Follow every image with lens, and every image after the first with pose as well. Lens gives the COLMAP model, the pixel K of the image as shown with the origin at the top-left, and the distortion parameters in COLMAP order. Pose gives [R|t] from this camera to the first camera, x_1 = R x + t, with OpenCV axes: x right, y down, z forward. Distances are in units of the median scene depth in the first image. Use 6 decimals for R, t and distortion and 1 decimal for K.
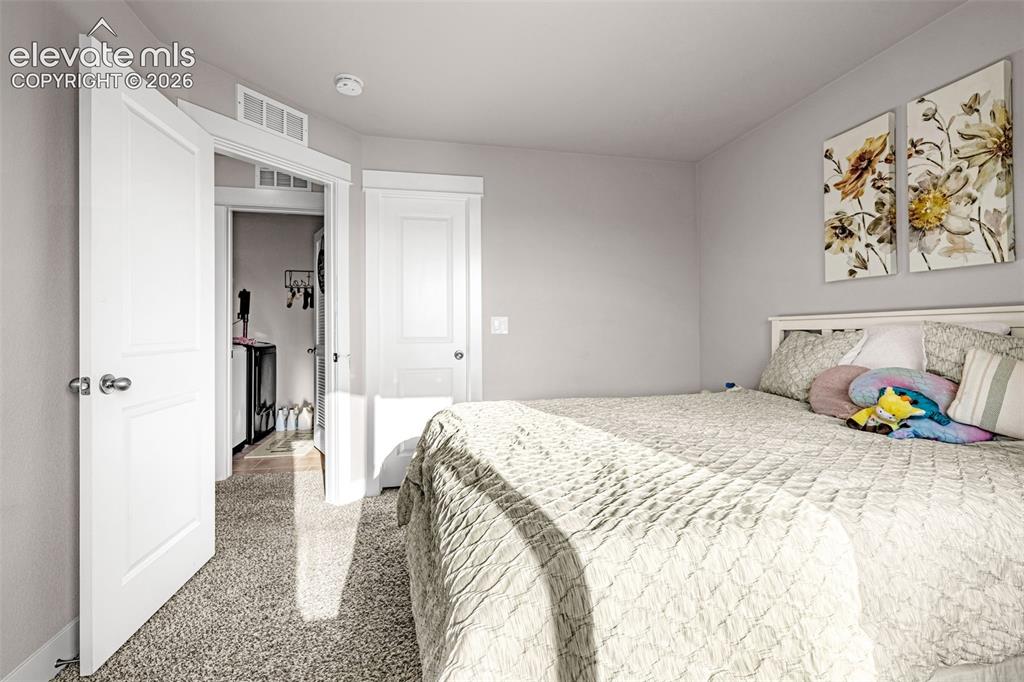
lens RADIAL K [[436.1, 0, 514.1], [0, 436.1, 335.5], [0, 0, 1]] dist [0.002586, 0.000400]
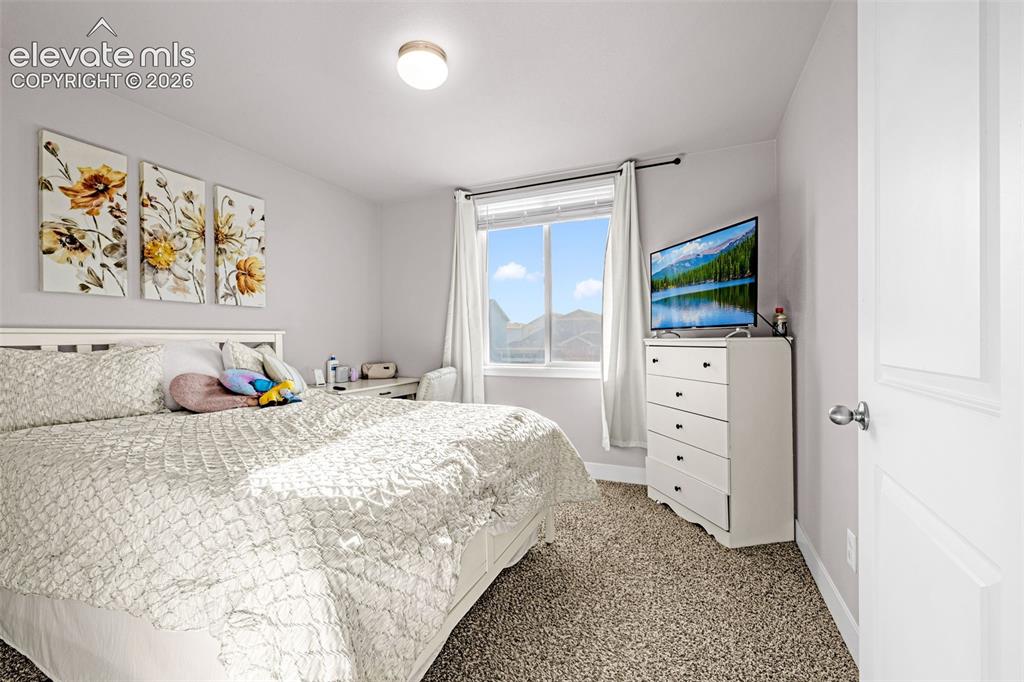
lens RADIAL K [[436.1, 0, 509.8], [0, 436.1, 337.0], [0, 0, 1]] dist [0.002586, 0.000400]
pose [[-0.808425, 0.000376, 0.588599, -0.622621], [0.004456, 0.999975, 0.005482, -0.034718], [-0.588582, 0.007054, -0.808407, 1.306433]]
